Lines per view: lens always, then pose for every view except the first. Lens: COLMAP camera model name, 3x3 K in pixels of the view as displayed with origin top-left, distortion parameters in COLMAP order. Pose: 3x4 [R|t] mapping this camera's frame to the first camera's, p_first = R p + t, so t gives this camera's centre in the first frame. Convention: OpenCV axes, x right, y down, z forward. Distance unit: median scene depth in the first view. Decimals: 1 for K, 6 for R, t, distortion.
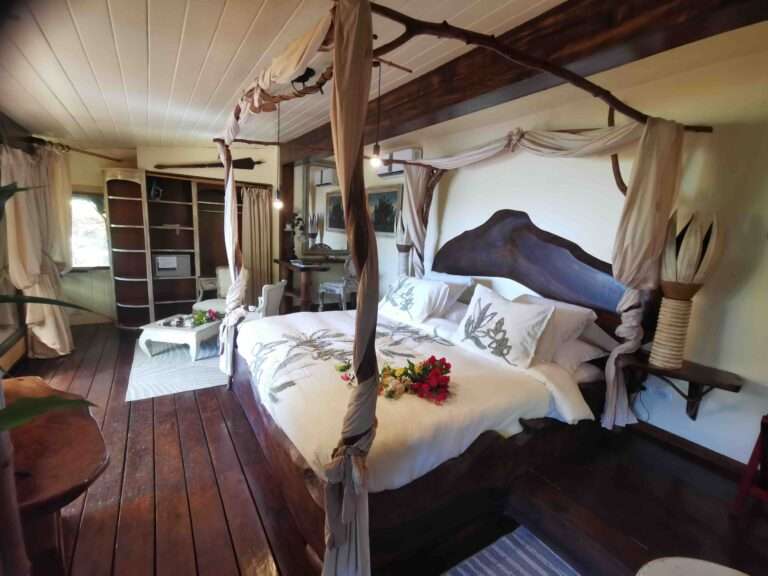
lens RADIAL K [[355.1, 0, 384.0], [0, 355.1, 288.0], [0, 0, 1]] dist [0.002083, 0.000458]
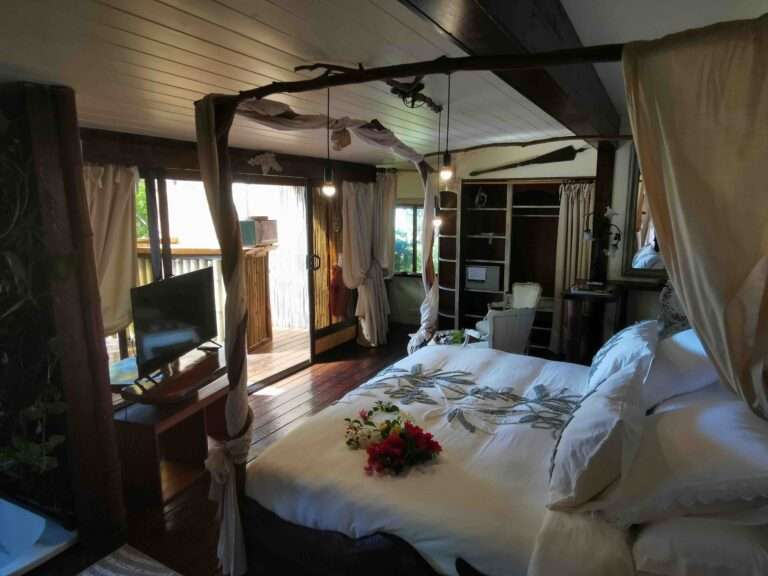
lens RADIAL K [[502.2, 0, 384.0], [0, 502.2, 288.0], [0, 0, 1]] dist [-0.000849, -0.000415]
pose [[0.475357, 0.091655, -0.875005, 0.663809], [-0.120231, 0.991996, 0.038592, -0.087470], [0.871539, 0.086858, 0.482572, 0.242398]]
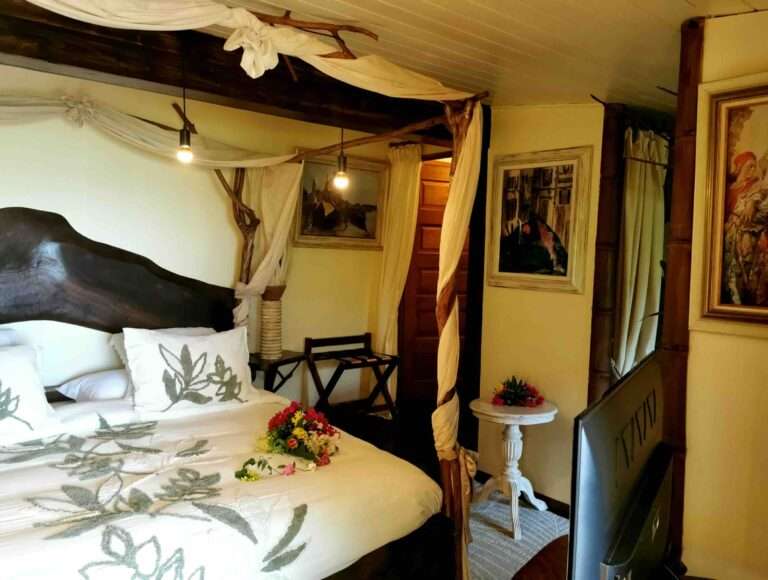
lens RADIAL K [[617.2, 0, 384.0], [0, 617.2, 290.0], [0, 0, 1]] dist [-0.004944, -0.001732]
pose [[-0.123158, -0.123920, 0.984620, -0.826030], [0.136459, 0.980634, 0.140487, -0.159222], [-0.982960, 0.151663, -0.103863, 0.566361]]
